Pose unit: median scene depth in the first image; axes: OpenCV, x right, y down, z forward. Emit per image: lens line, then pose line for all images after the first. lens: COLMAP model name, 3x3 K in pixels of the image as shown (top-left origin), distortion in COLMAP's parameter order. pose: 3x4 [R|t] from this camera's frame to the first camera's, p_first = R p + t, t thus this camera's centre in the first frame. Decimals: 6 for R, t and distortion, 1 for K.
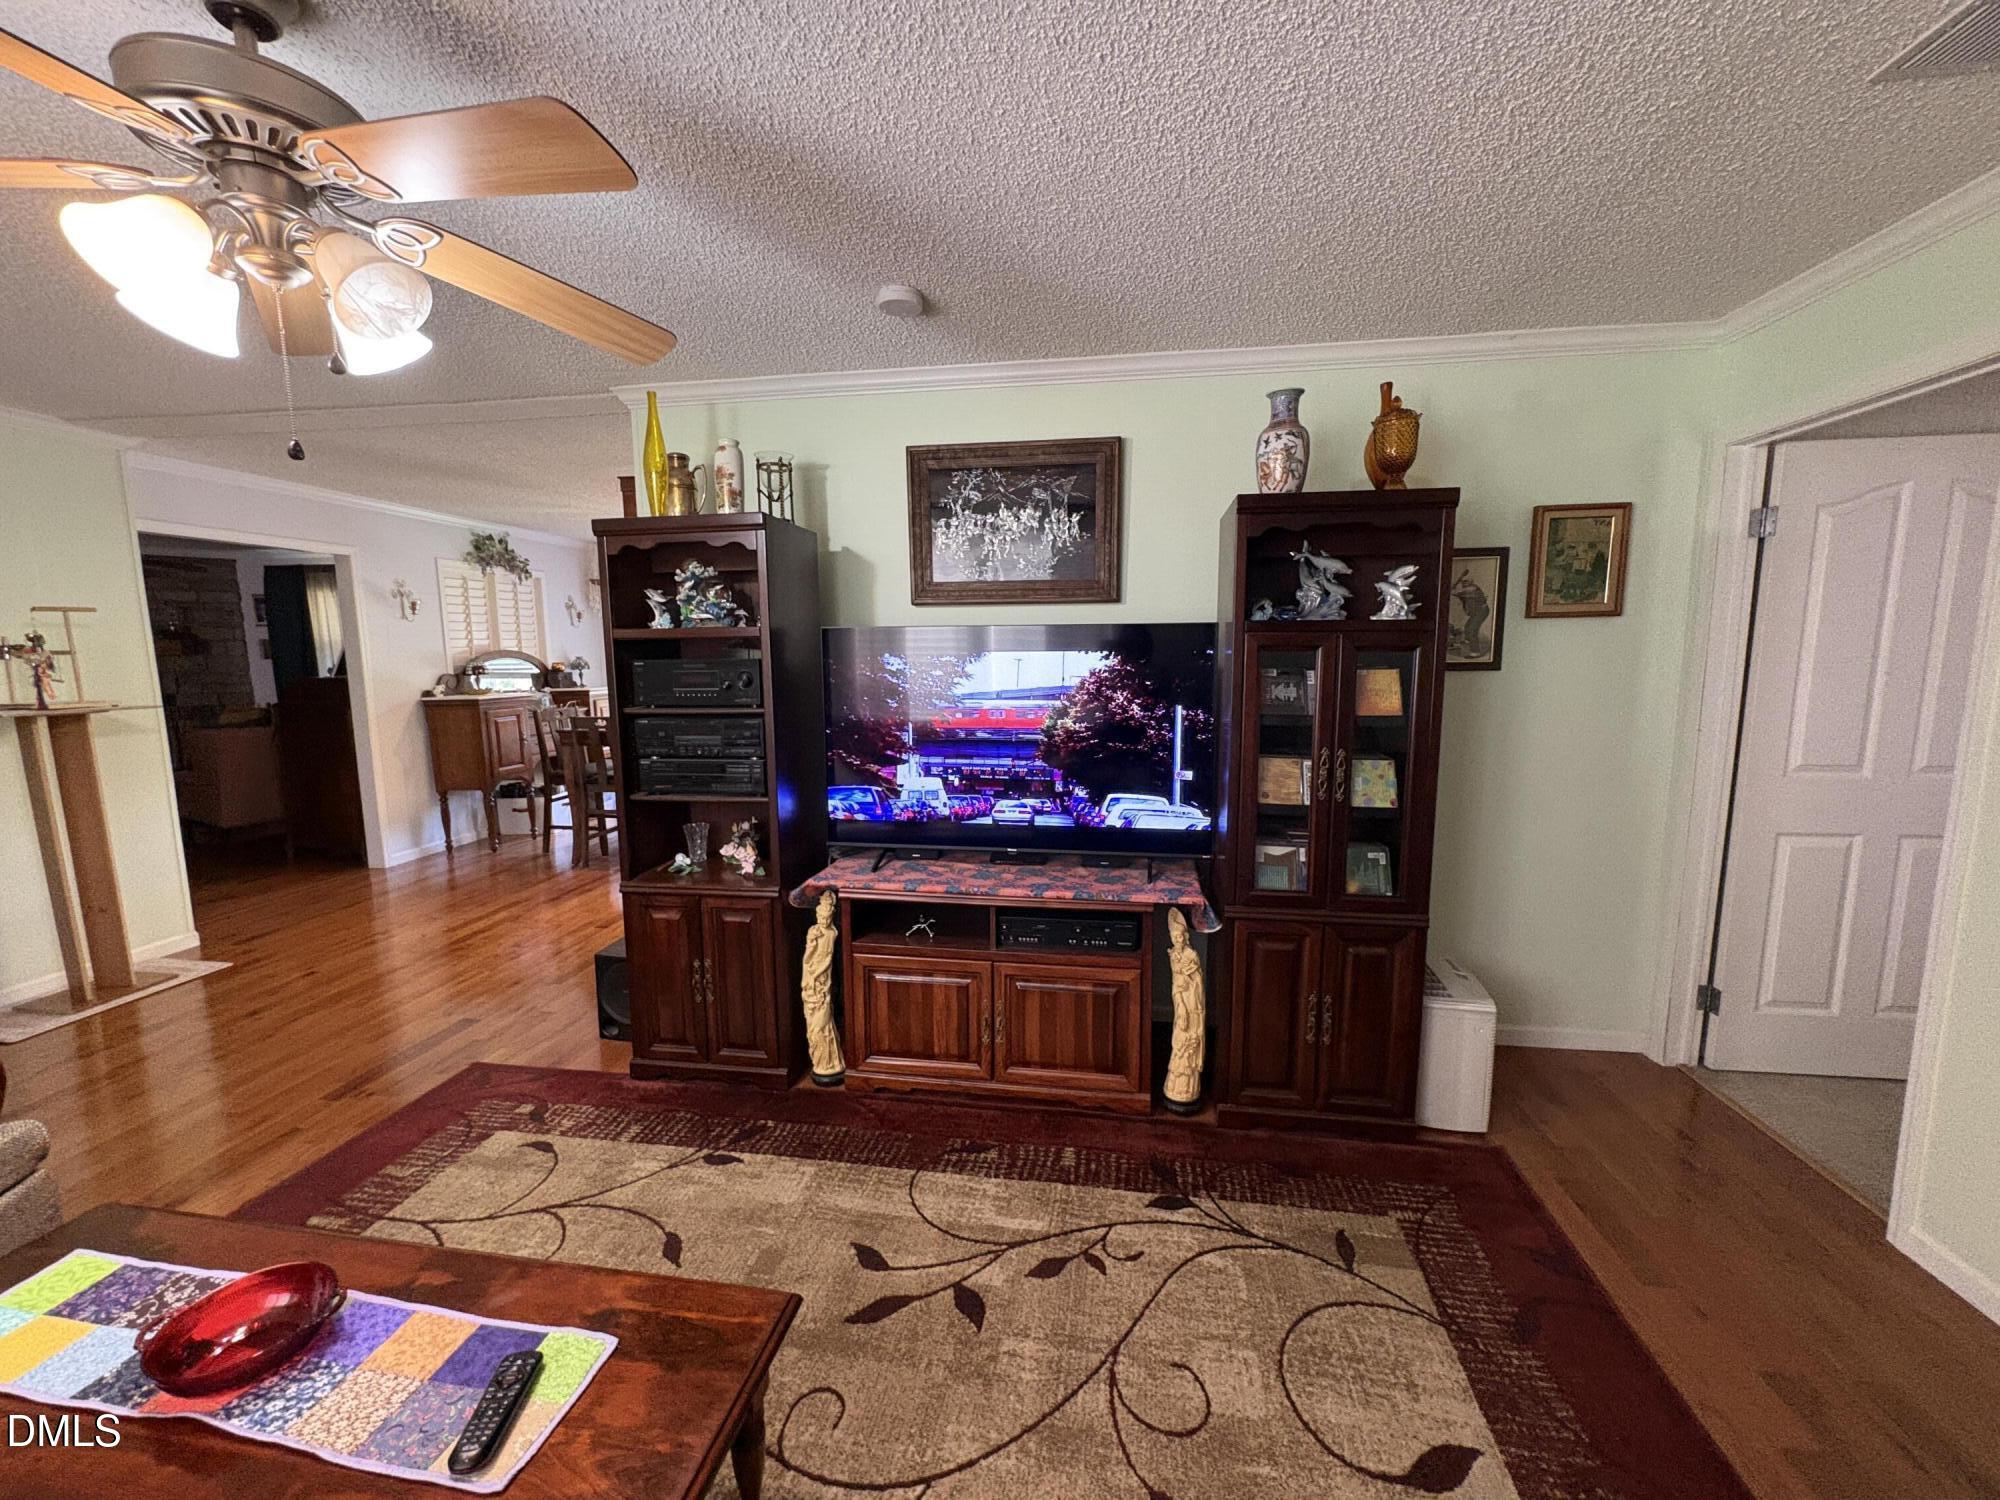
lens RADIAL K [[802.1, 0, 1000.9], [0, 802.1, 755.8], [0, 0, 1]] dist [-0.003584, -0.000276]
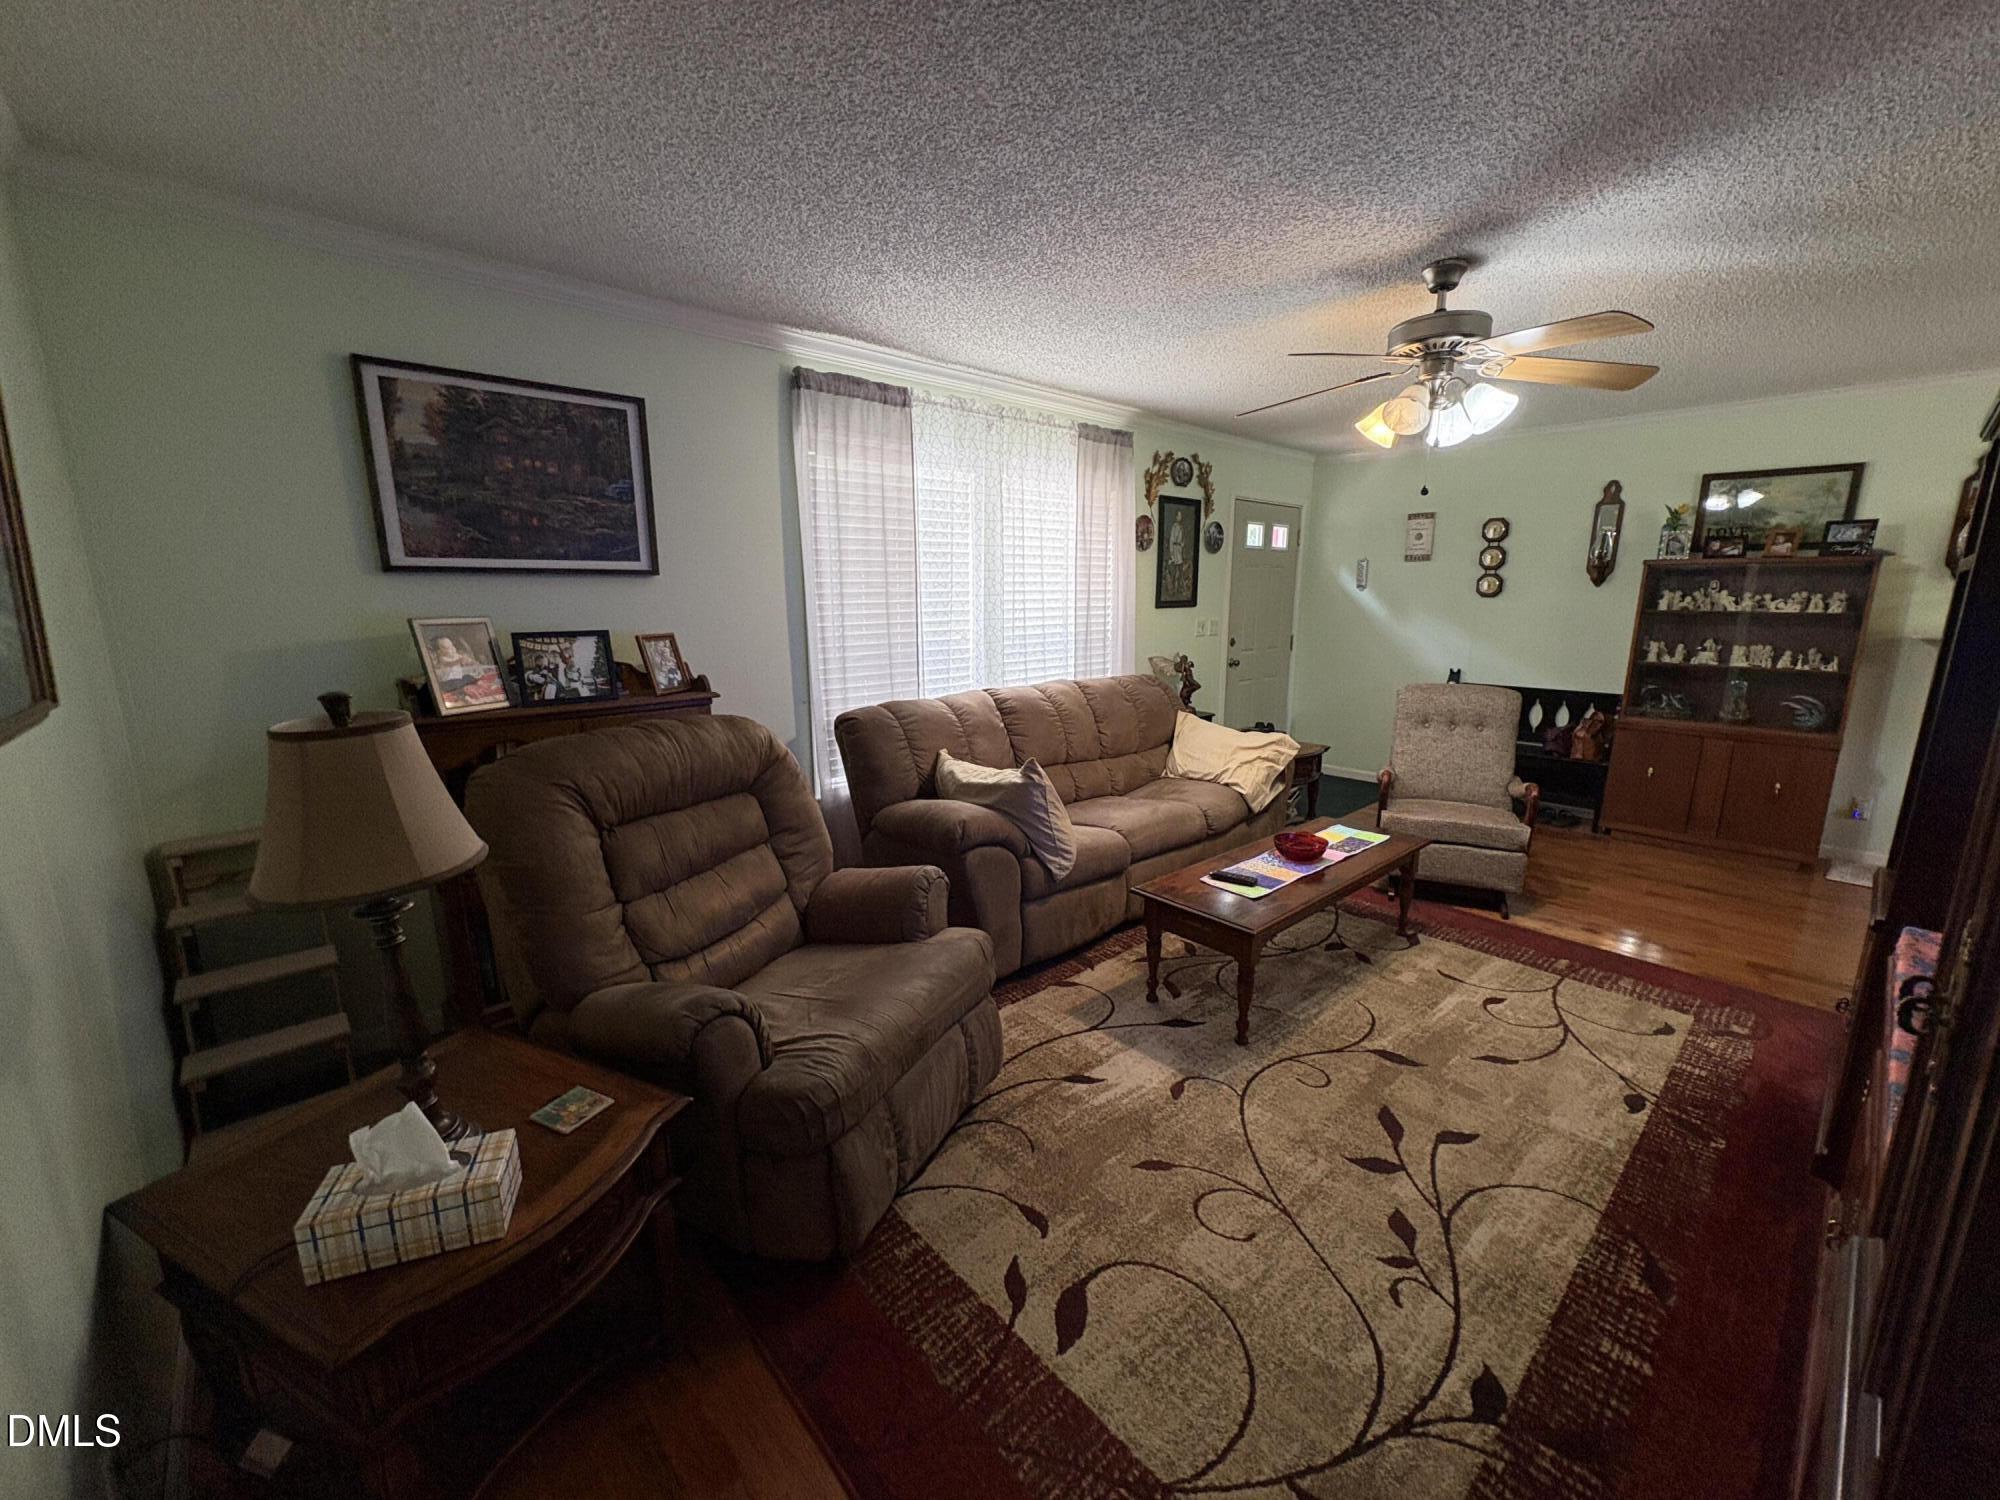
lens RADIAL K [[802.1, 0, 990.6], [0, 802.1, 749.3], [0, 0, 1]] dist [-0.003584, -0.000276]
pose [[-0.639496, 0.157313, -0.752528, 0.943106], [-0.094447, 0.955351, 0.279973, -0.136953], [0.762971, 0.250115, -0.596085, 0.962714]]
